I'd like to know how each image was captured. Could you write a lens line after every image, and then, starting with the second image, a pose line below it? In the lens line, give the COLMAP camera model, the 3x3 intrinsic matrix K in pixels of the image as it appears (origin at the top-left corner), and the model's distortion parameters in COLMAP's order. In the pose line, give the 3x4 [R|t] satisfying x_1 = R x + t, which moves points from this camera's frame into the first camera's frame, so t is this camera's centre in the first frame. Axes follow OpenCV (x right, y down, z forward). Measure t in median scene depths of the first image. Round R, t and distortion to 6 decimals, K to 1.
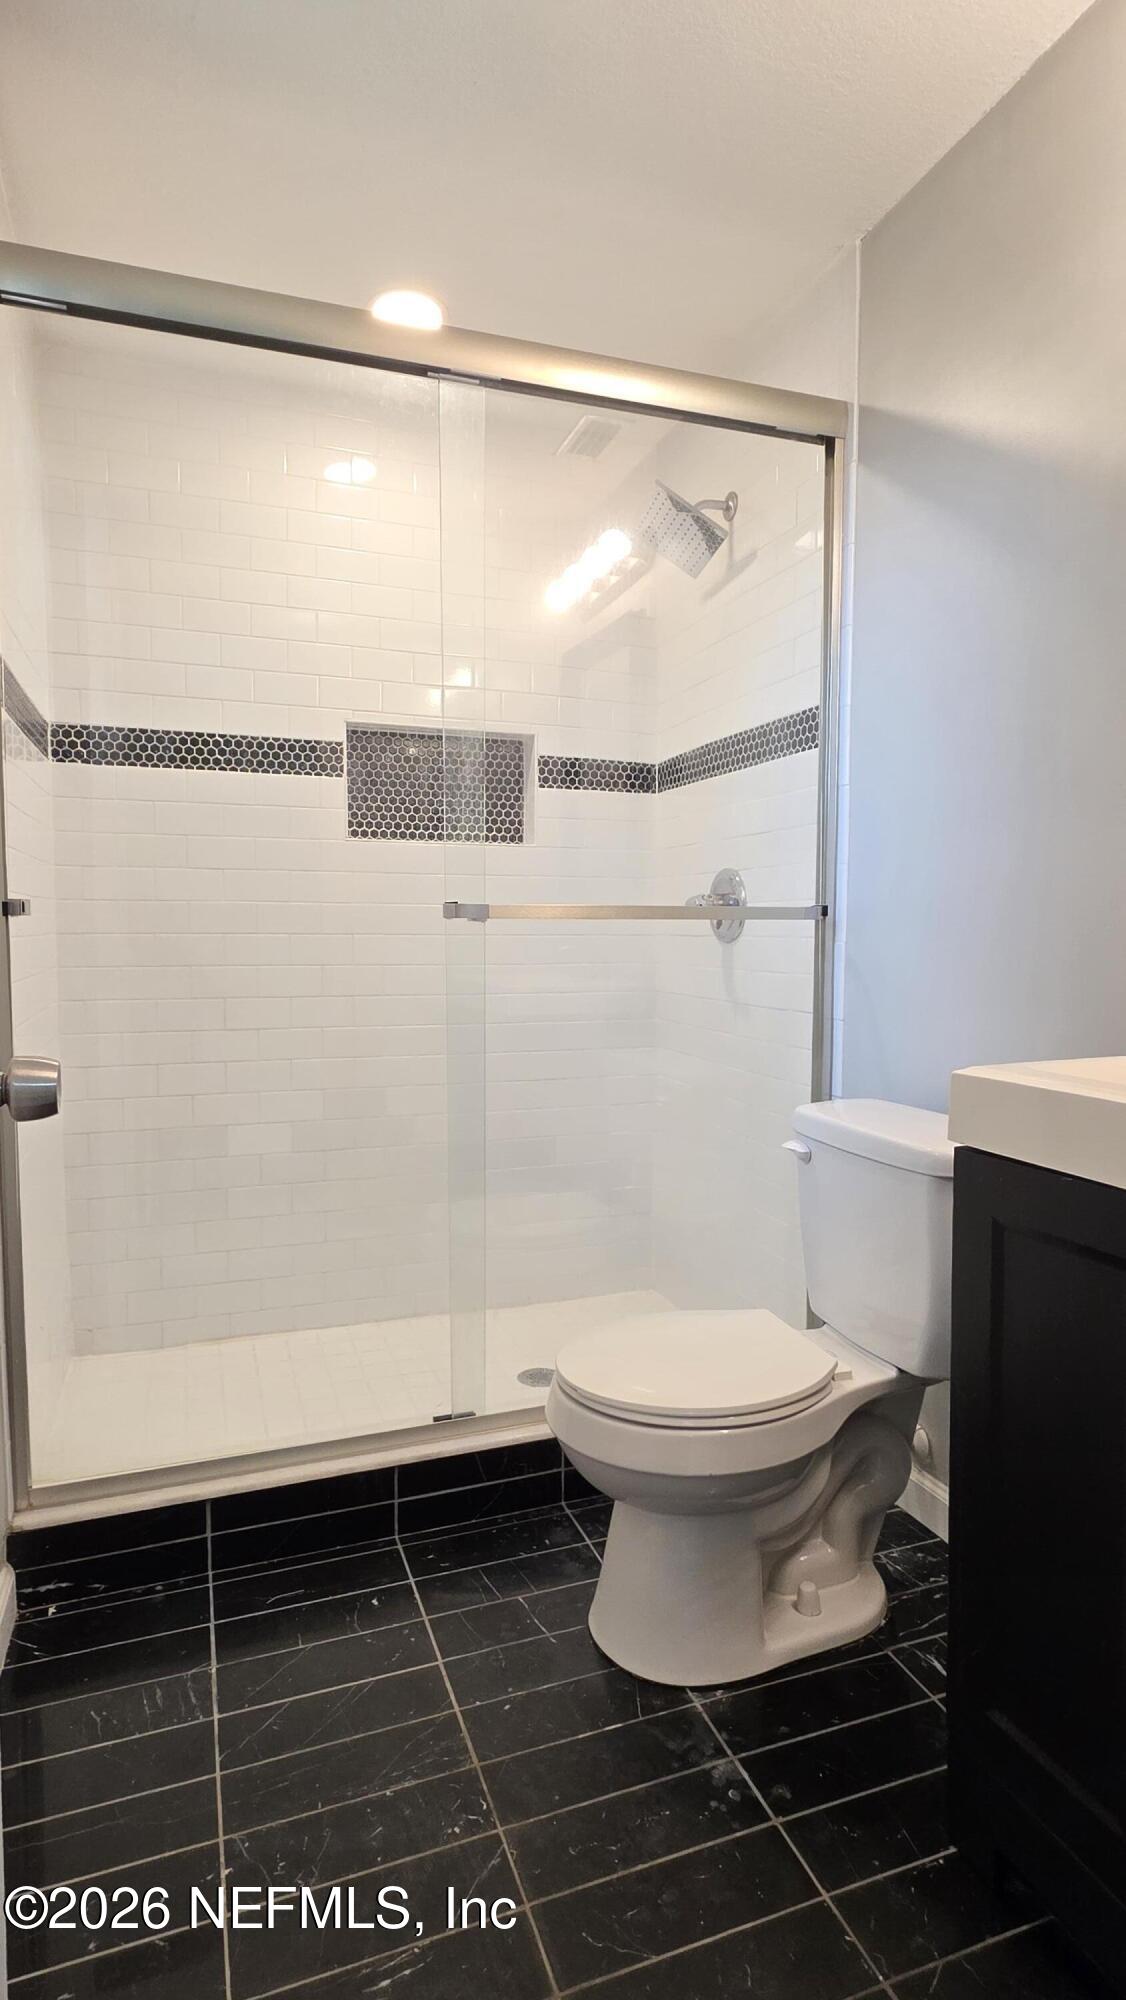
lens RADIAL K [[1055.8, 0, 563.0], [0, 1055.8, 1000.0], [0, 0, 1]] dist [0.000952, 0.000274]
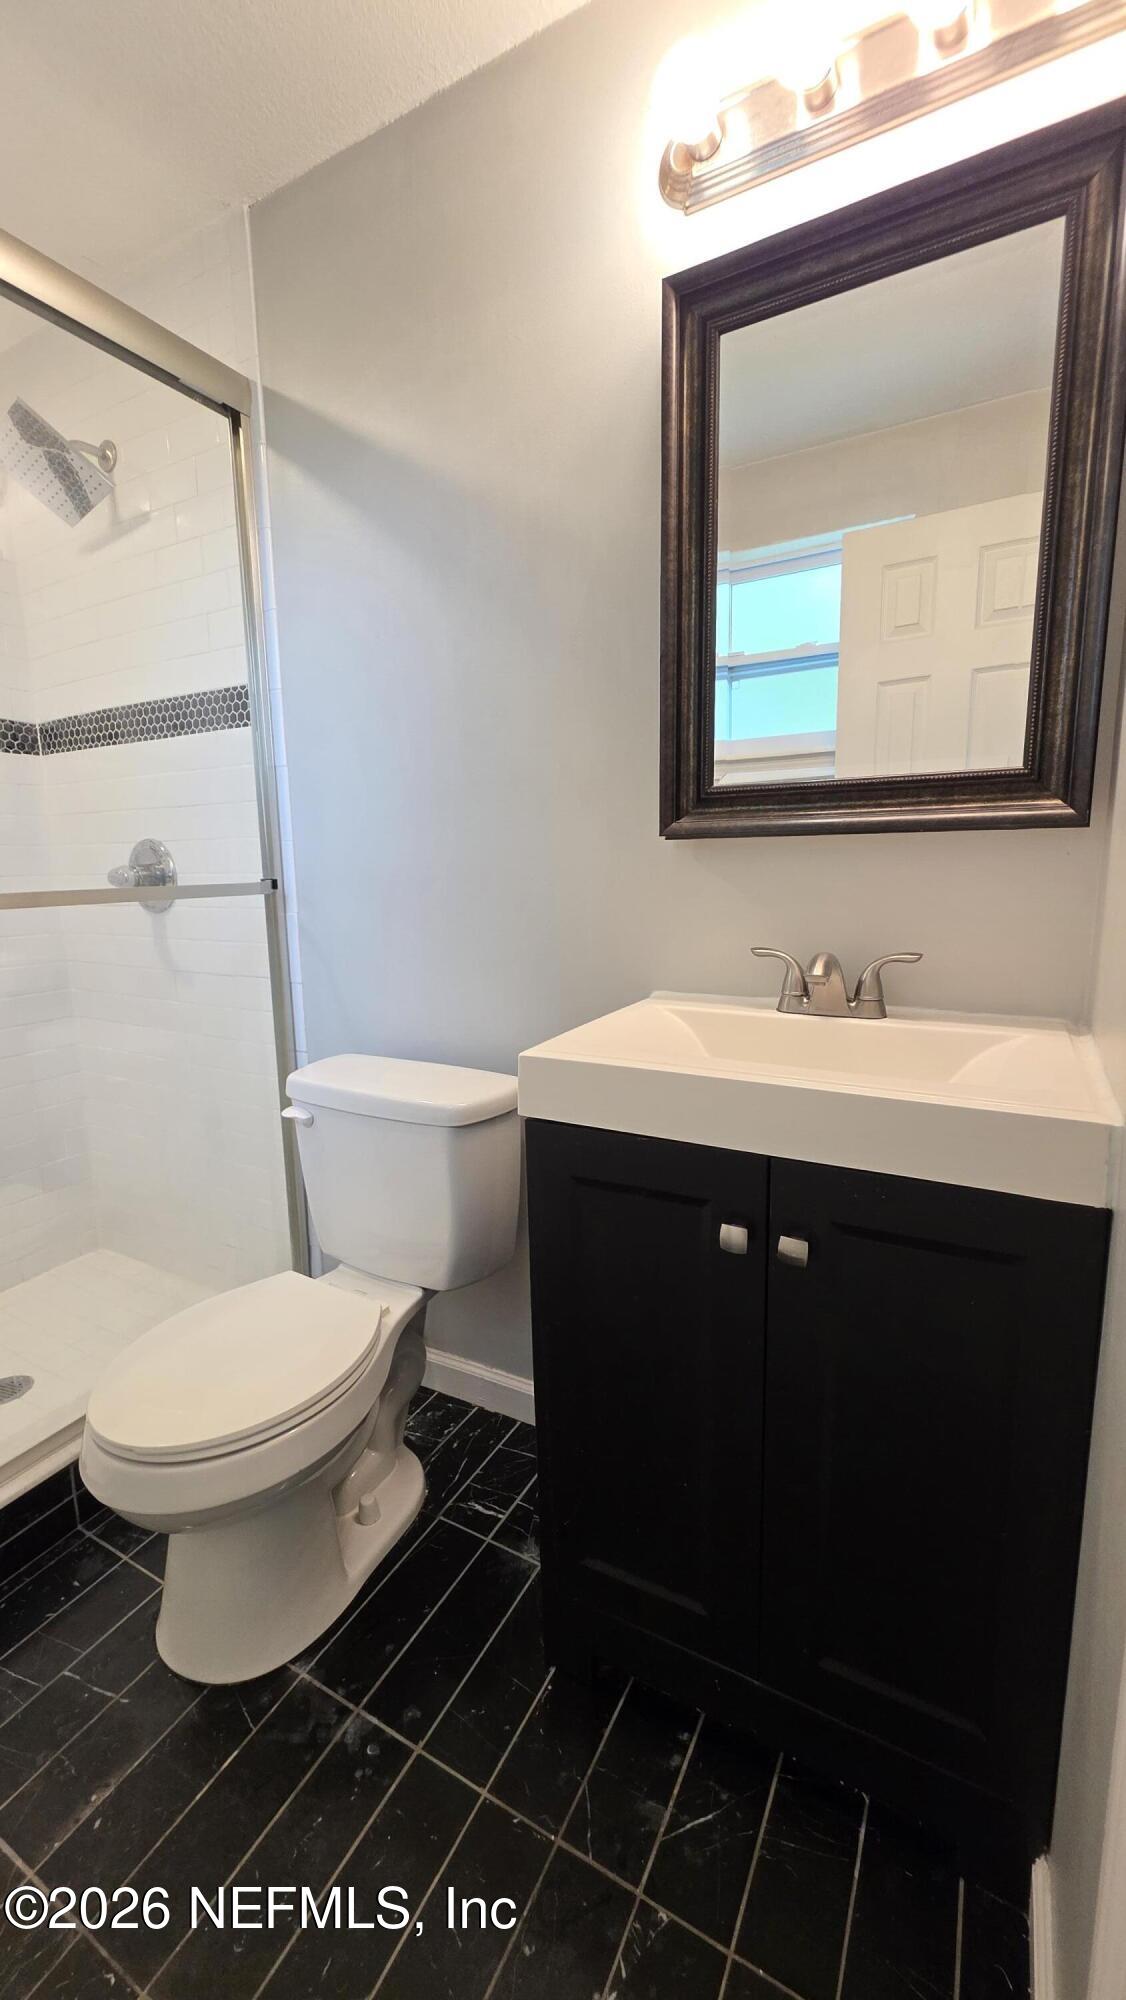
lens RADIAL K [[800.3, 0, 566.8], [0, 800.3, 996.9], [0, 0, 1]] dist [-0.000454, 0.000207]
pose [[0.752817, -0.128666, 0.645532, -0.073351], [0.066506, 0.990559, 0.119877, -0.051671], [-0.654861, -0.047313, 0.754266, 0.196736]]
